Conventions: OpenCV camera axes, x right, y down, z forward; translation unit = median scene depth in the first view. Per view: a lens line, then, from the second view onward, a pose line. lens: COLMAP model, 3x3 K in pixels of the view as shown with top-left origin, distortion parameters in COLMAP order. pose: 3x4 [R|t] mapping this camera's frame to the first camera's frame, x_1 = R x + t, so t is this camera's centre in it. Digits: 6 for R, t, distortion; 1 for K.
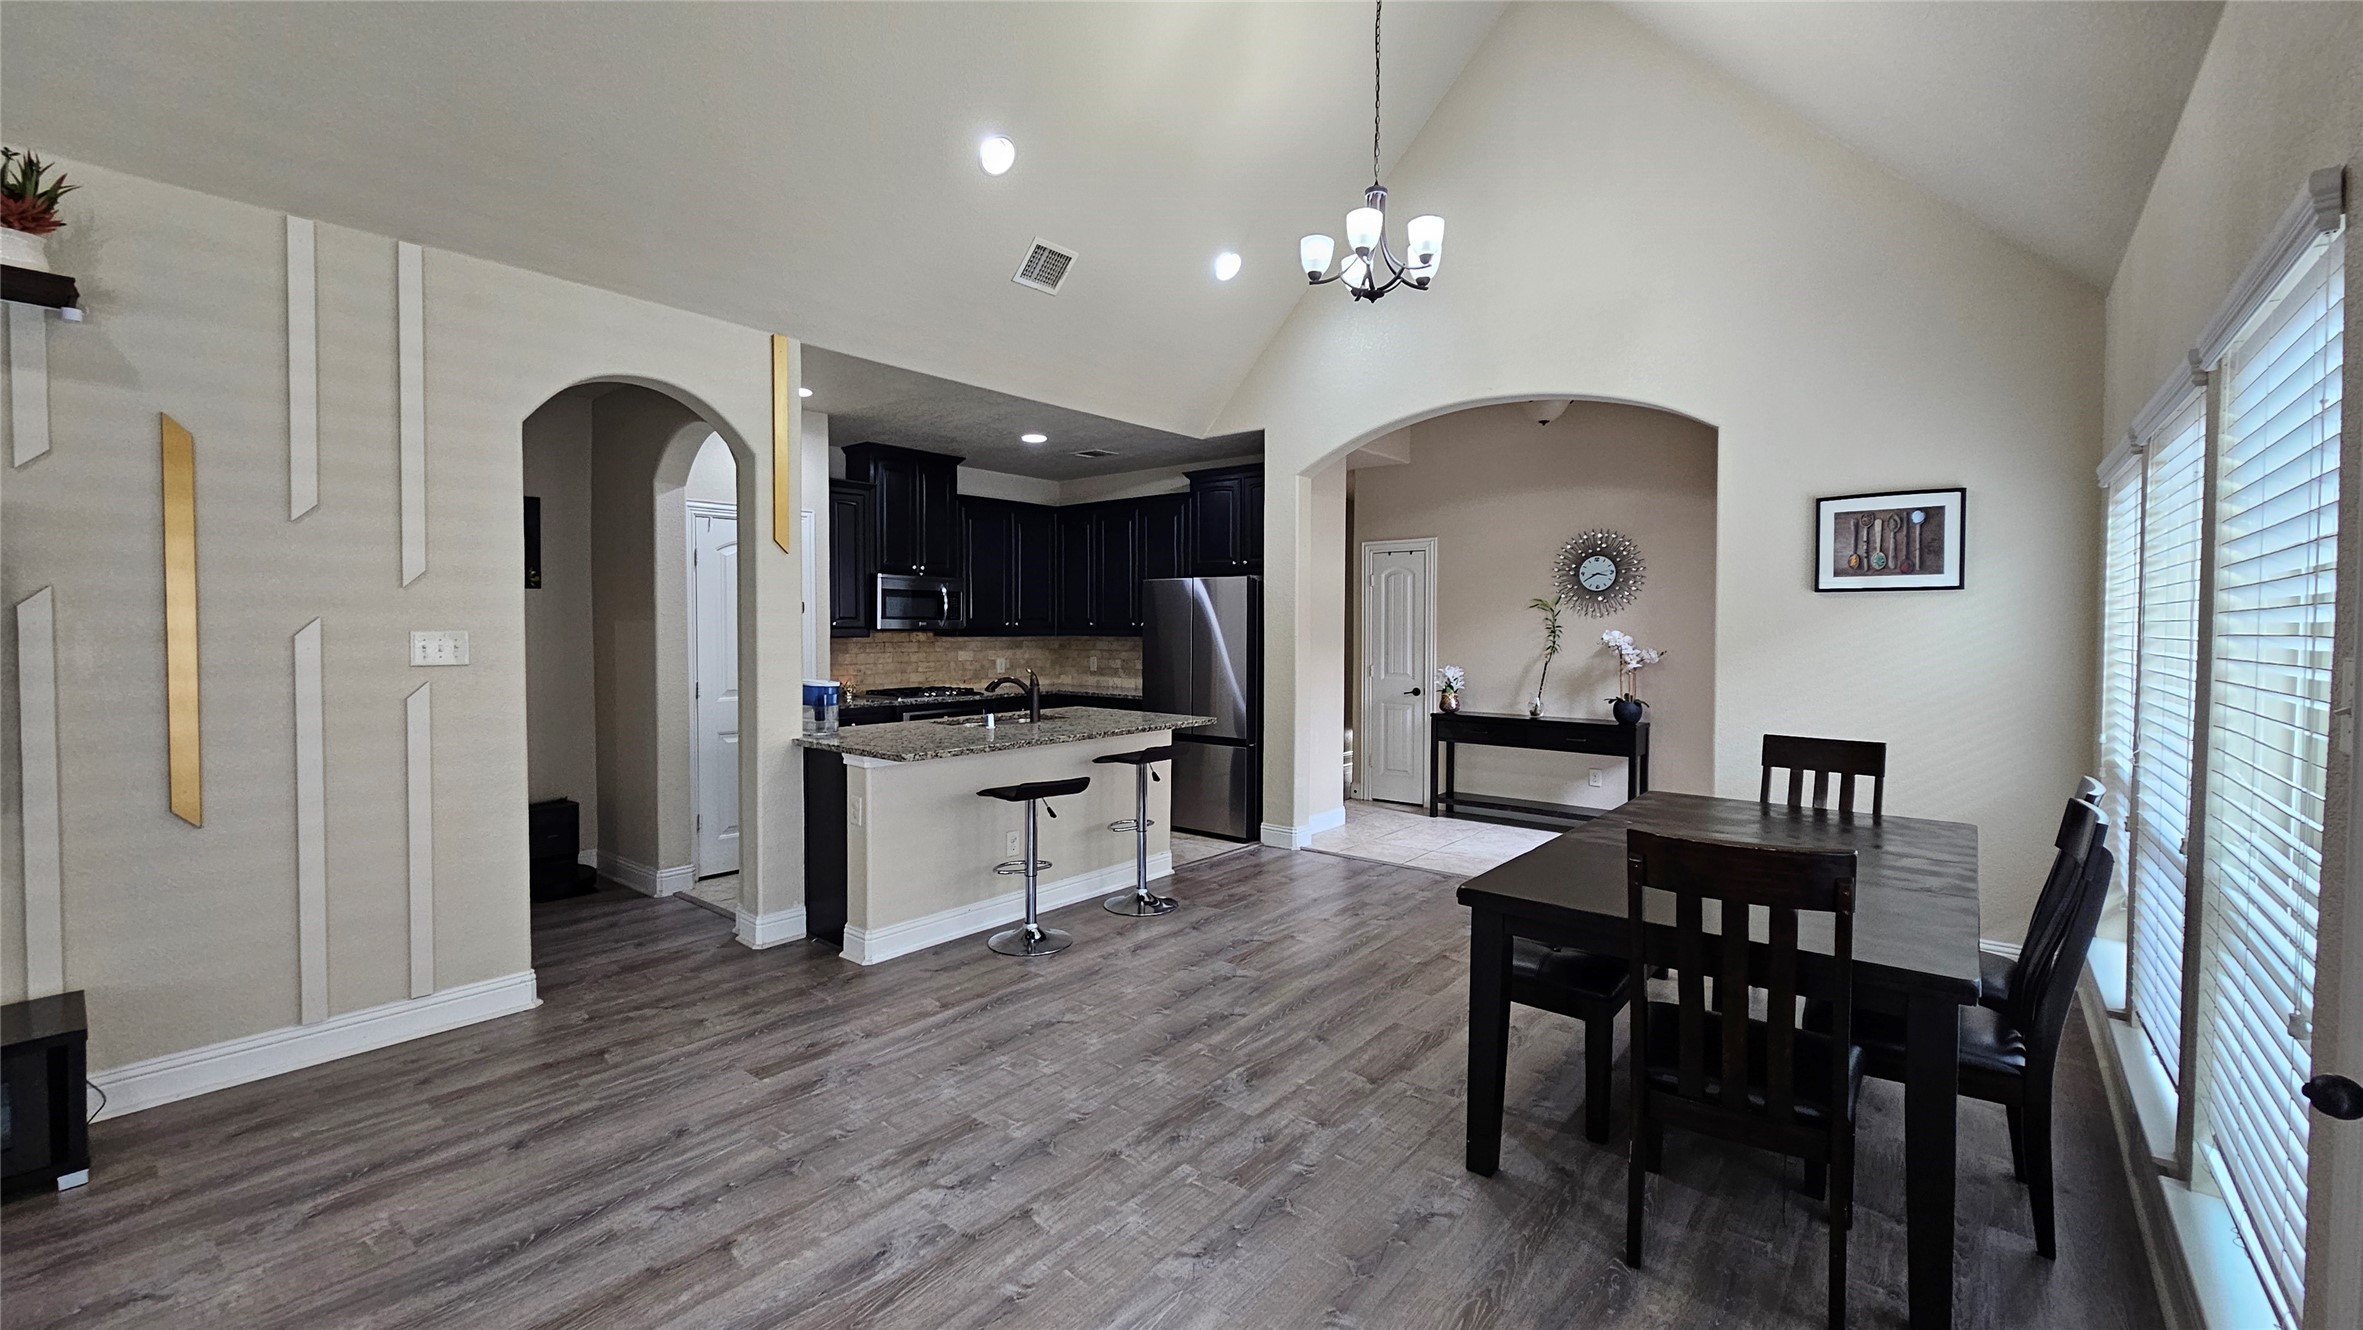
lens RADIAL K [[967.1, 0, 1170.1], [0, 967.1, 653.2], [0, 0, 1]] dist [0.000666, 0.000521]
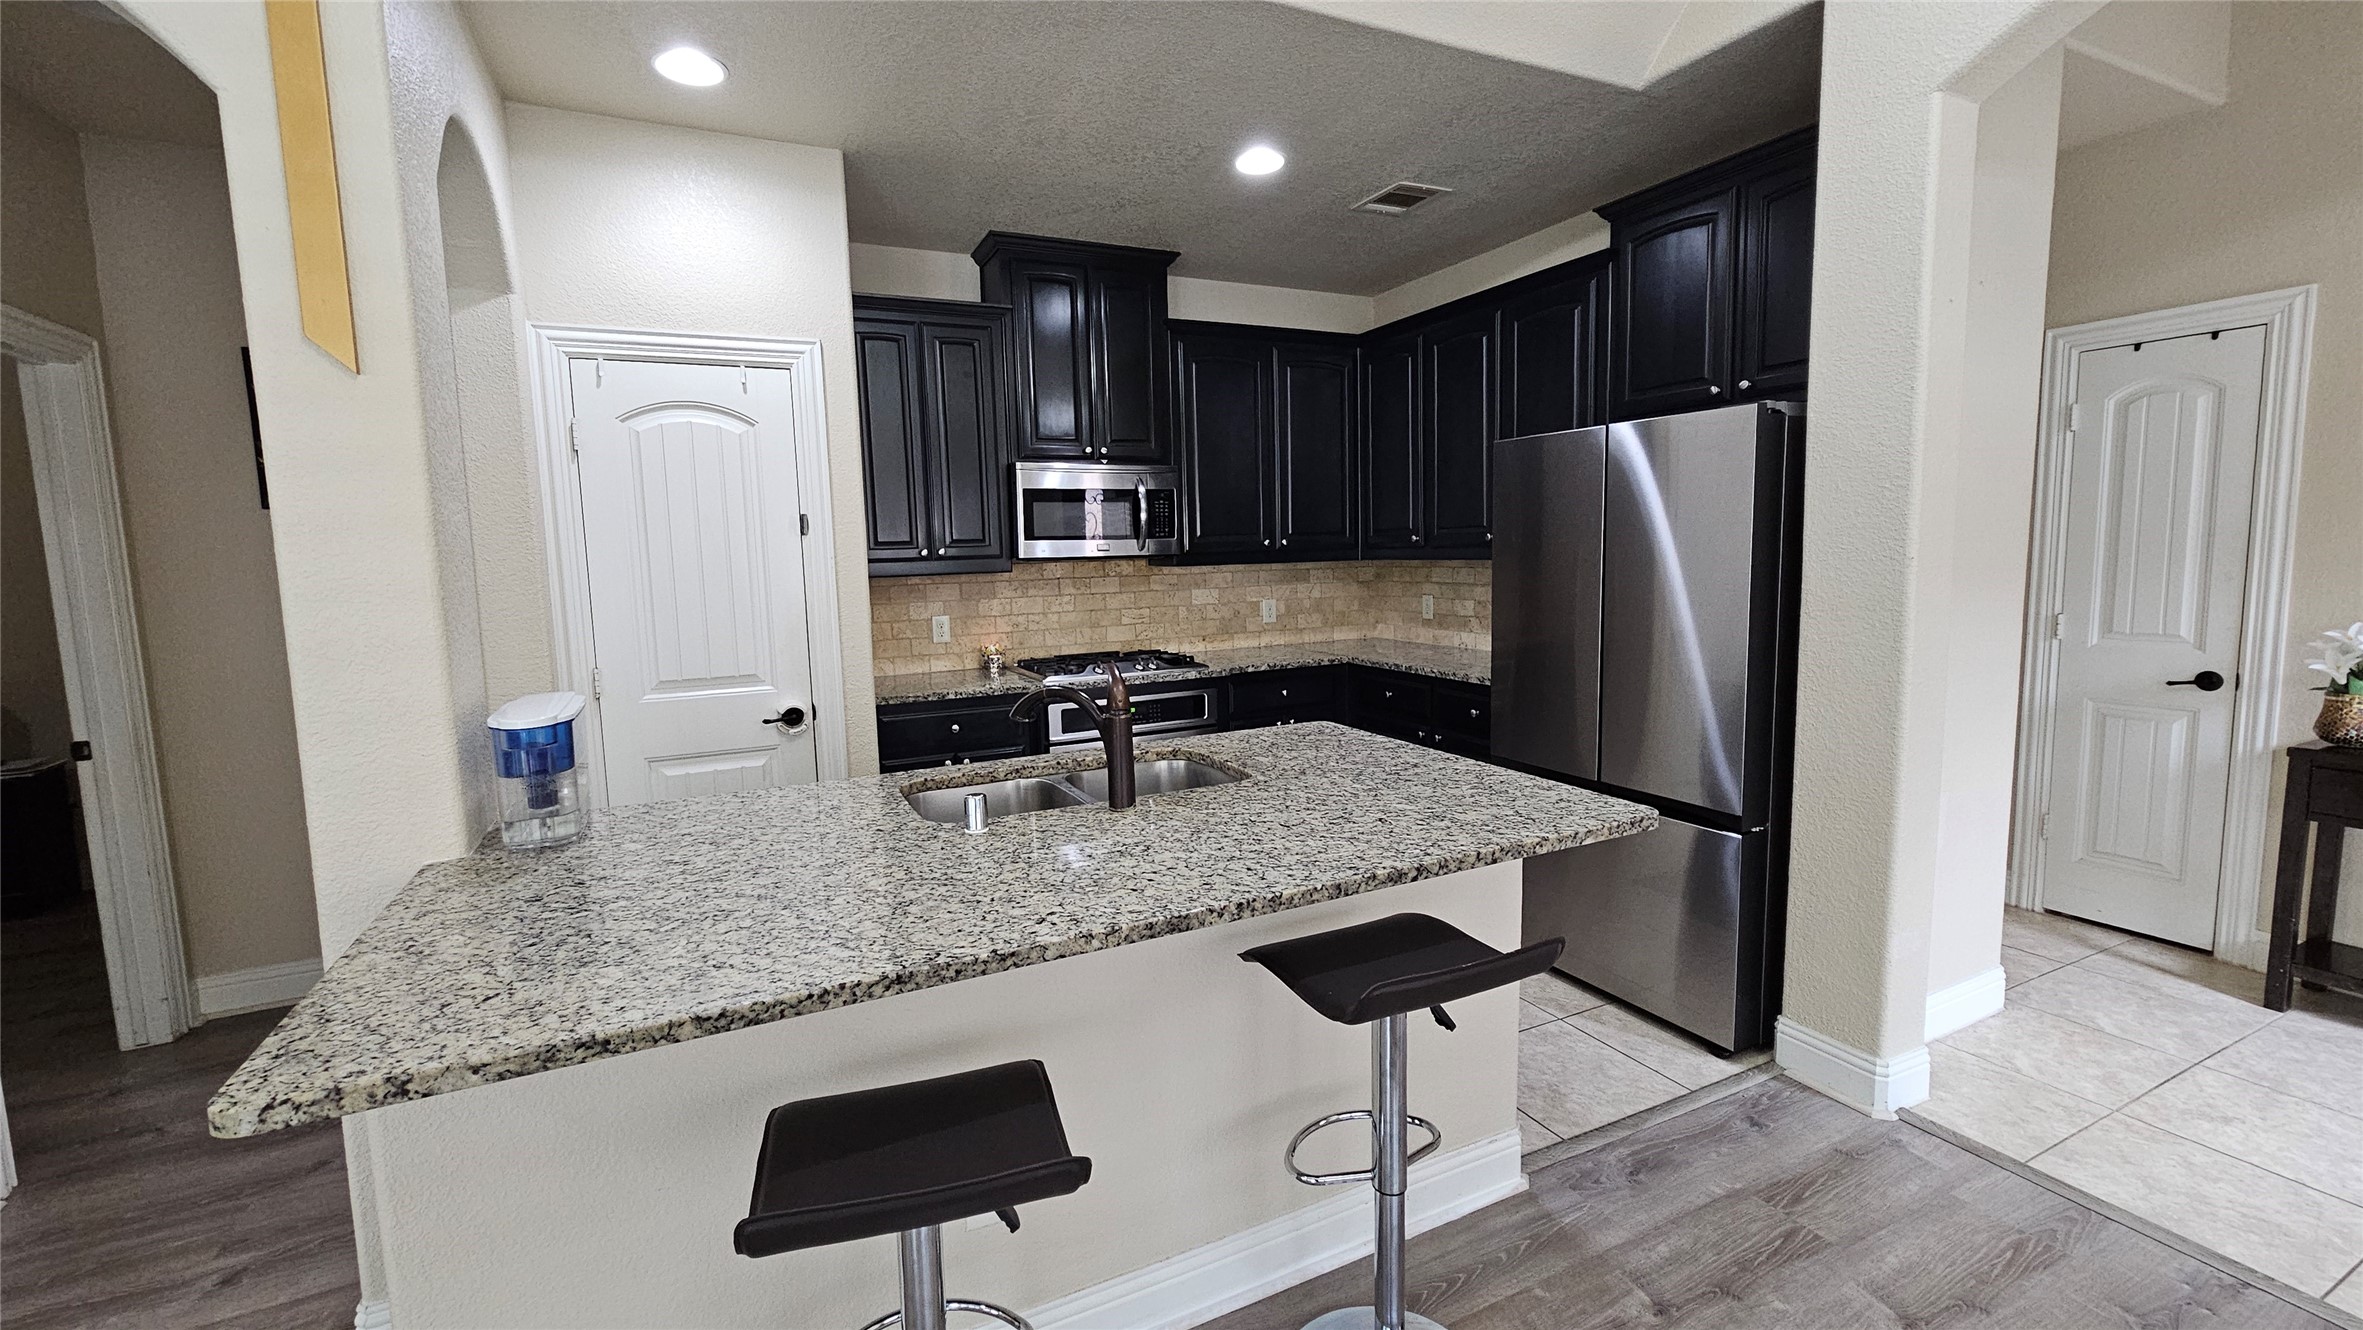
lens RADIAL K [[967.1, 0, 1168.6], [0, 967.1, 652.5], [0, 0, 1]] dist [0.000666, 0.000521]
pose [[0.910646, 0.018244, -0.412784, 0.037102], [0.016924, 0.996539, 0.081380, -0.022394], [0.412840, -0.081094, 0.907186, 0.783700]]
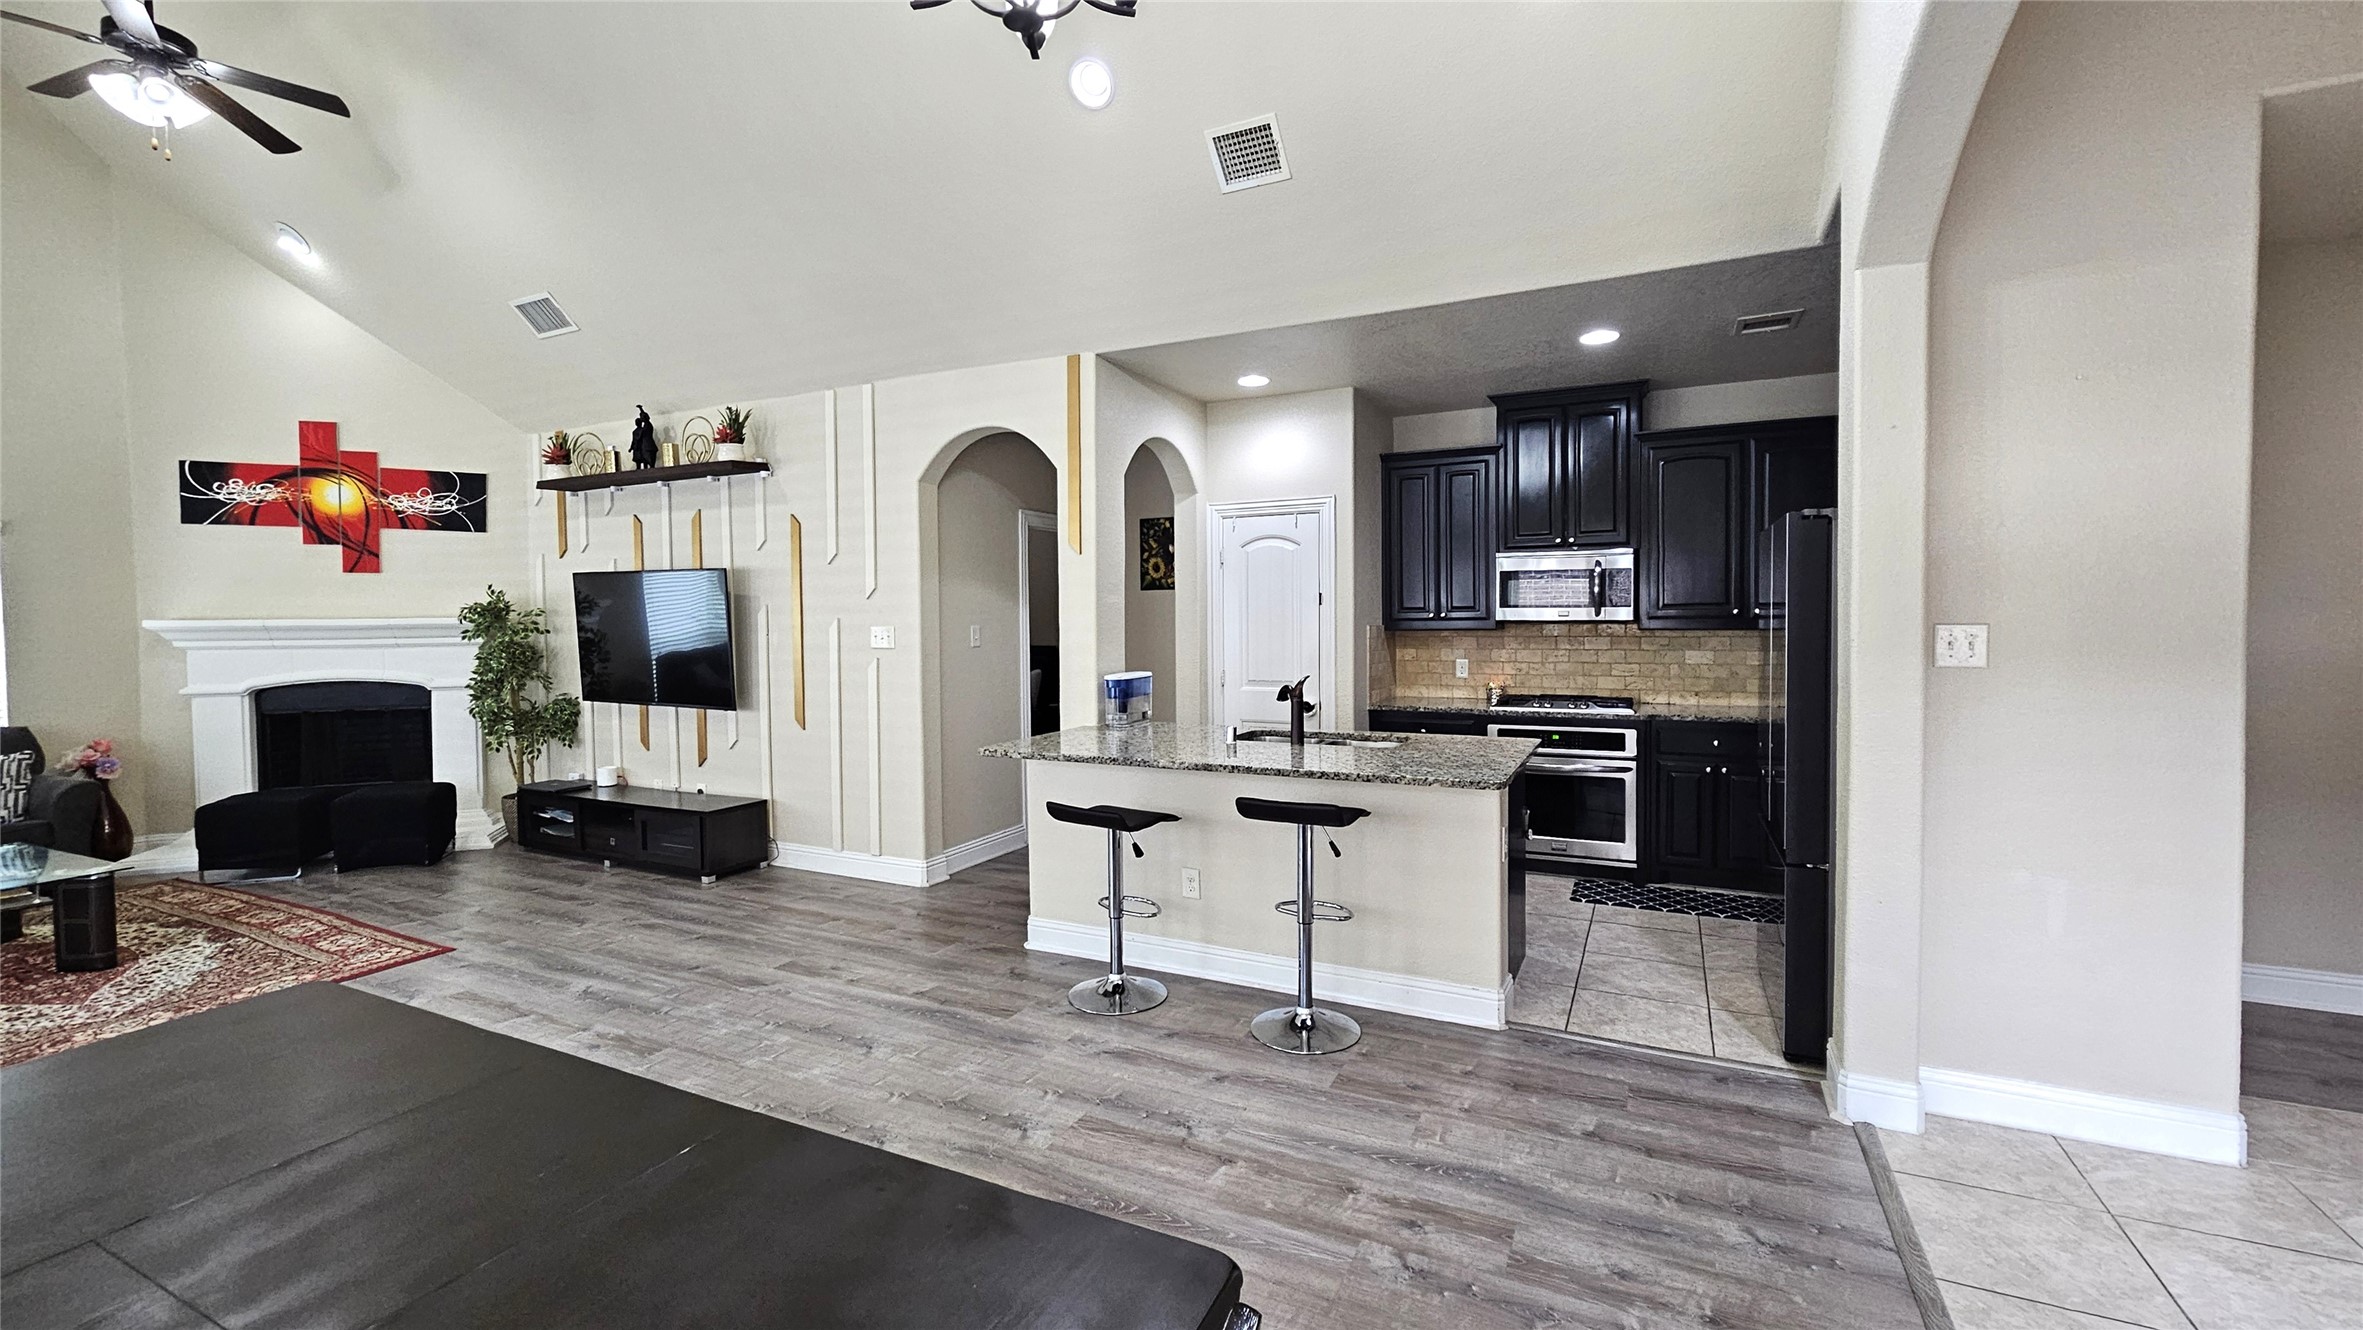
lens RADIAL K [[967.1, 0, 1183.4], [0, 967.1, 651.1], [0, 0, 1]] dist [0.000666, 0.000521]
pose [[0.241499, 0.031529, -0.969889, 0.683837], [-0.016993, 0.999456, 0.028259, -0.027684], [0.970252, 0.009657, 0.241903, 0.849816]]
